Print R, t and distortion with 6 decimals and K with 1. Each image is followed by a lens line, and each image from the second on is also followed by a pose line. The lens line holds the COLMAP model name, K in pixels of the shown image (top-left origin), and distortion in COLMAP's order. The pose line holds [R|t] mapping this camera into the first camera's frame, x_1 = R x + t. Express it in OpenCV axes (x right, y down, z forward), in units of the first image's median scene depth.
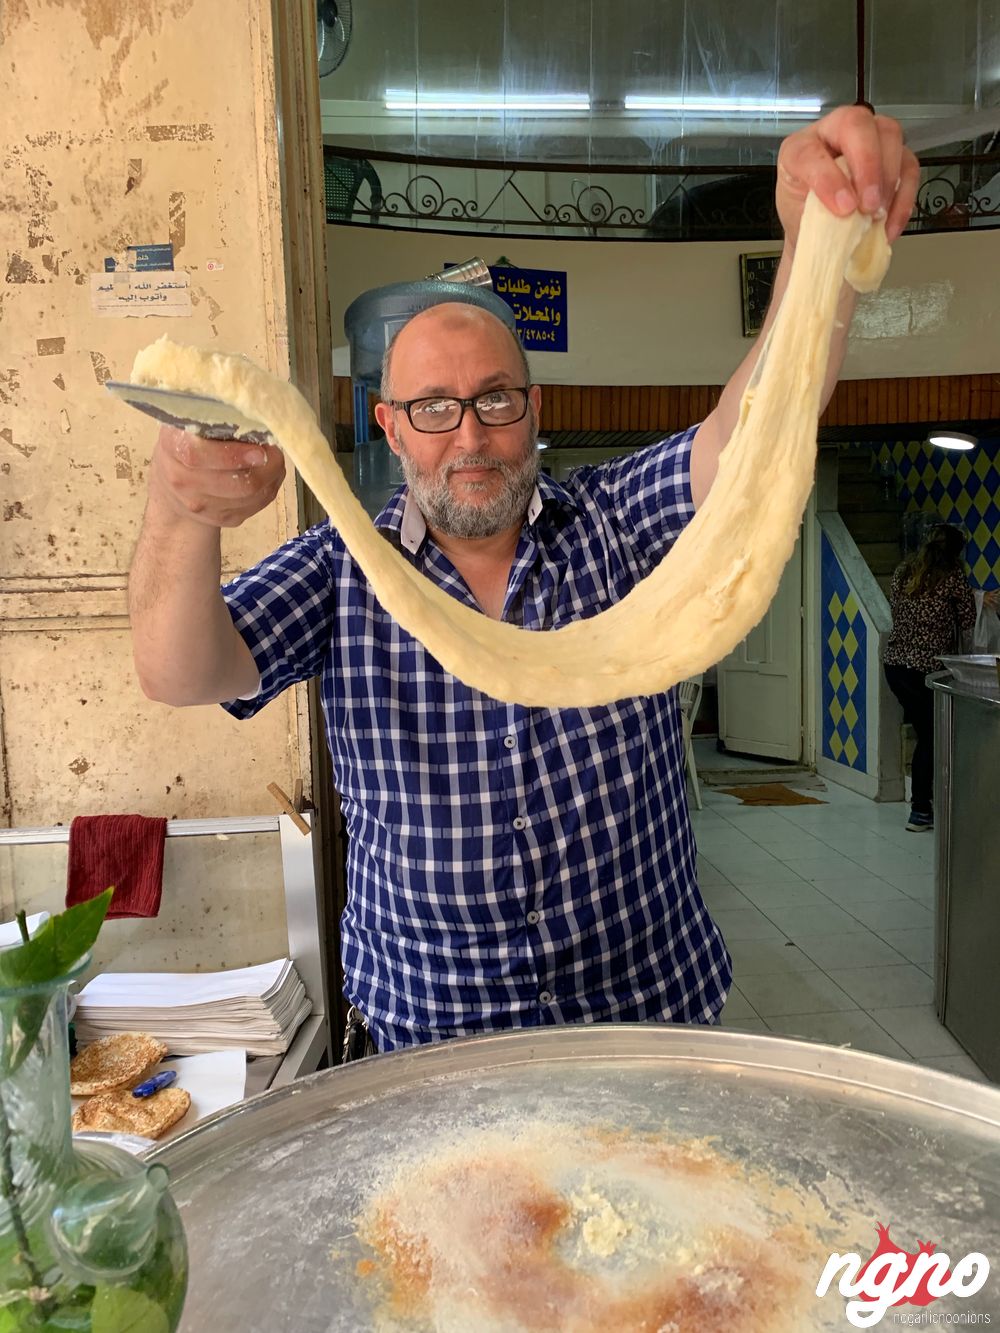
lens RADIAL K [[1012.2, 0, 491.7], [0, 1012.2, 681.6], [0, 0, 1]] dist [-0.001836, -0.001021]
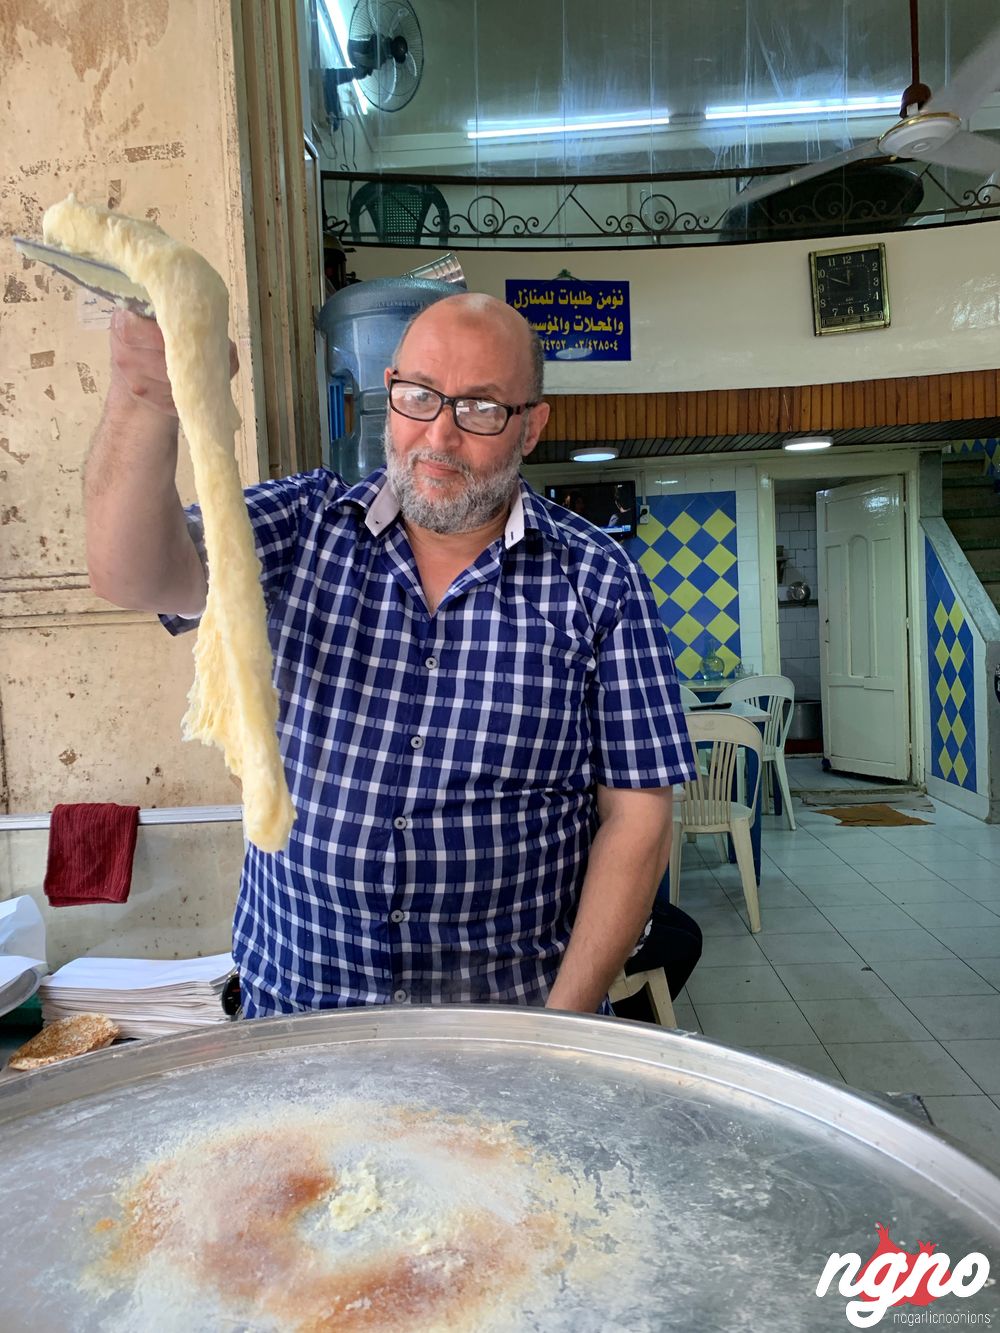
lens RADIAL K [[1010.1, 0, 481.8], [0, 1010.1, 666.3], [0, 0, 1]] dist [-0.000061, -0.001549]
pose [[0.990534, -0.007314, -0.137073, 0.167614], [0.001980, 0.999237, -0.039007, 0.033403], [0.137253, 0.038366, 0.989793, 0.025844]]
